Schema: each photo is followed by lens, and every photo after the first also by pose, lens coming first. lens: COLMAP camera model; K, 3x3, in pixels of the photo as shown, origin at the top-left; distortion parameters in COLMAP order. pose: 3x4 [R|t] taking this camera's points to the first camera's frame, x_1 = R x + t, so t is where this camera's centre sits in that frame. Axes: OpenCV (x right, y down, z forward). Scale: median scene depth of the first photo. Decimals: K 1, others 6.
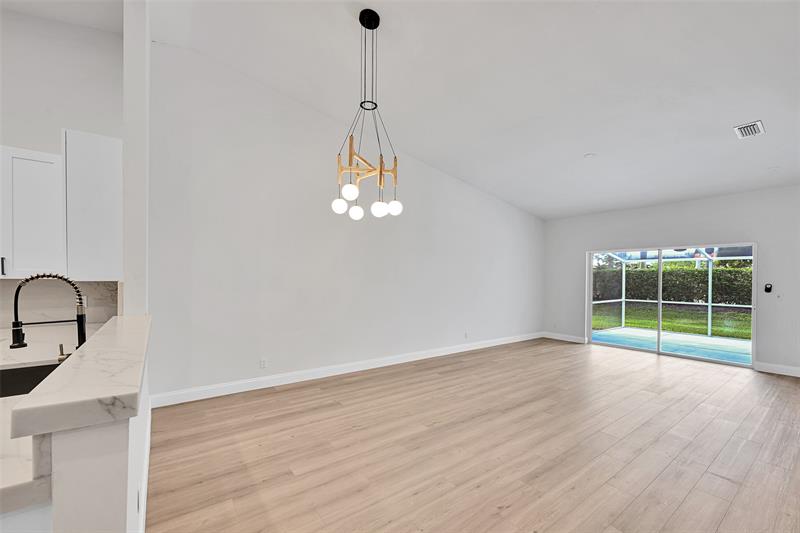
lens RADIAL K [[324.2, 0, 396.6], [0, 324.2, 281.5], [0, 0, 1]] dist [-0.000619, -0.000001]
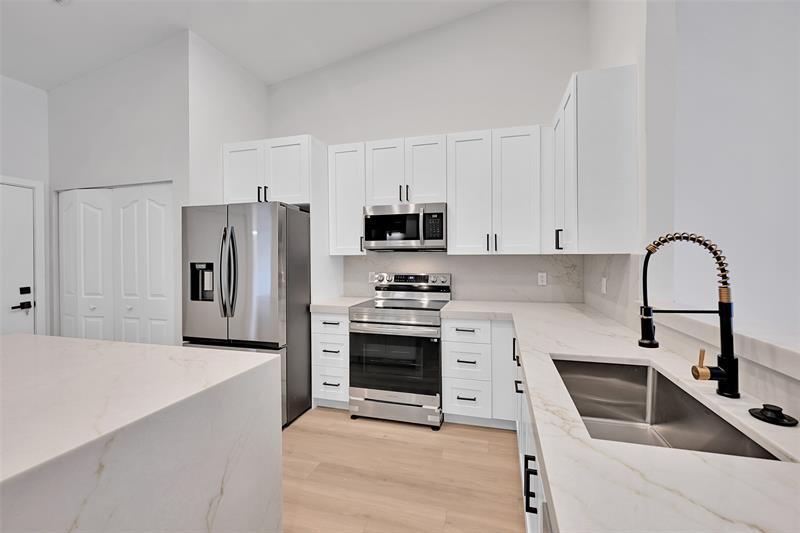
lens RADIAL K [[324.2, 0, 408.1], [0, 324.2, 259.4], [0, 0, 1]] dist [-0.000619, -0.000001]
pose [[0.622865, -0.006855, -0.782299, -0.458936], [-0.002433, 0.999940, -0.010700, 0.016700], [0.782325, 0.008568, 0.622811, 0.096409]]
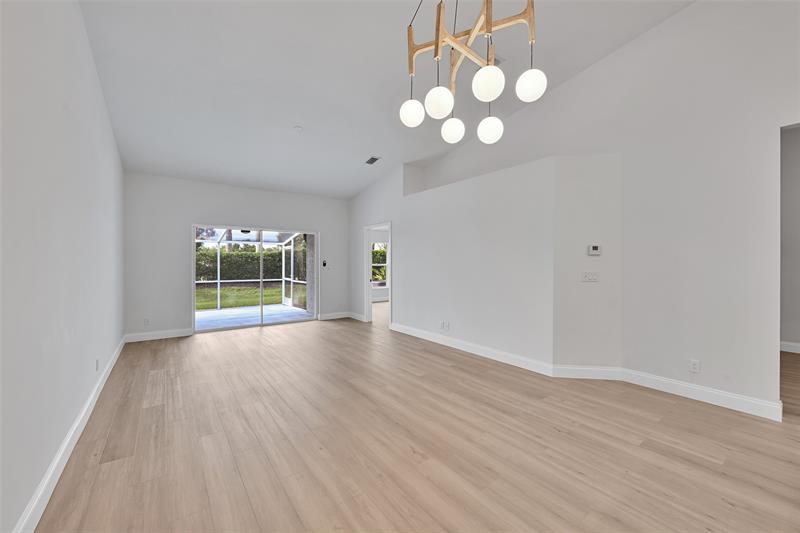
lens RADIAL K [[324.2, 0, 397.5], [0, 324.2, 262.6], [0, 0, 1]] dist [-0.000619, -0.000001]
pose [[-0.012696, -0.005803, 0.999903, -0.569253], [0.015352, 0.999864, 0.005998, 0.009715], [-0.999802, 0.015427, -0.012605, 0.987011]]
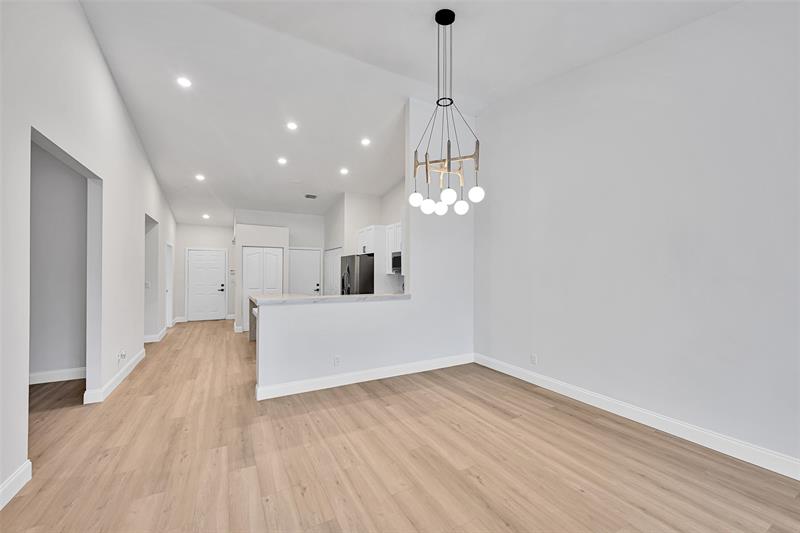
lens RADIAL K [[324.2, 0, 394.6], [0, 324.2, 263.1], [0, 0, 1]] dist [-0.000619, -0.000001]
pose [[-0.128931, -0.031511, -0.991153, 0.825414], [-0.016681, 0.999423, -0.029604, -0.015108], [0.991513, 0.012716, -0.129382, 0.857003]]
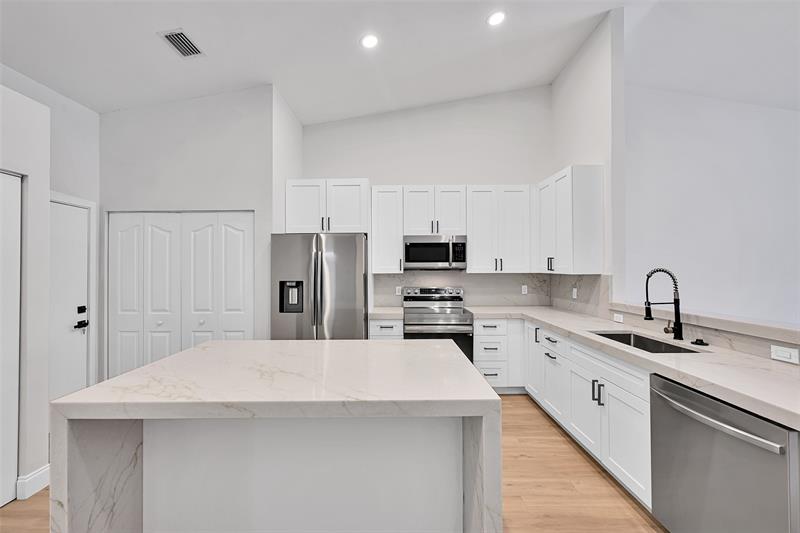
lens RADIAL K [[324.2, 0, 393.9], [0, 324.2, 267.9], [0, 0, 1]] dist [-0.000619, -0.000001]
pose [[0.804485, -0.015347, -0.593774, -0.587451], [0.002219, 0.999737, -0.022833, 0.001238], [0.593969, 0.017051, 0.804308, -0.409015]]
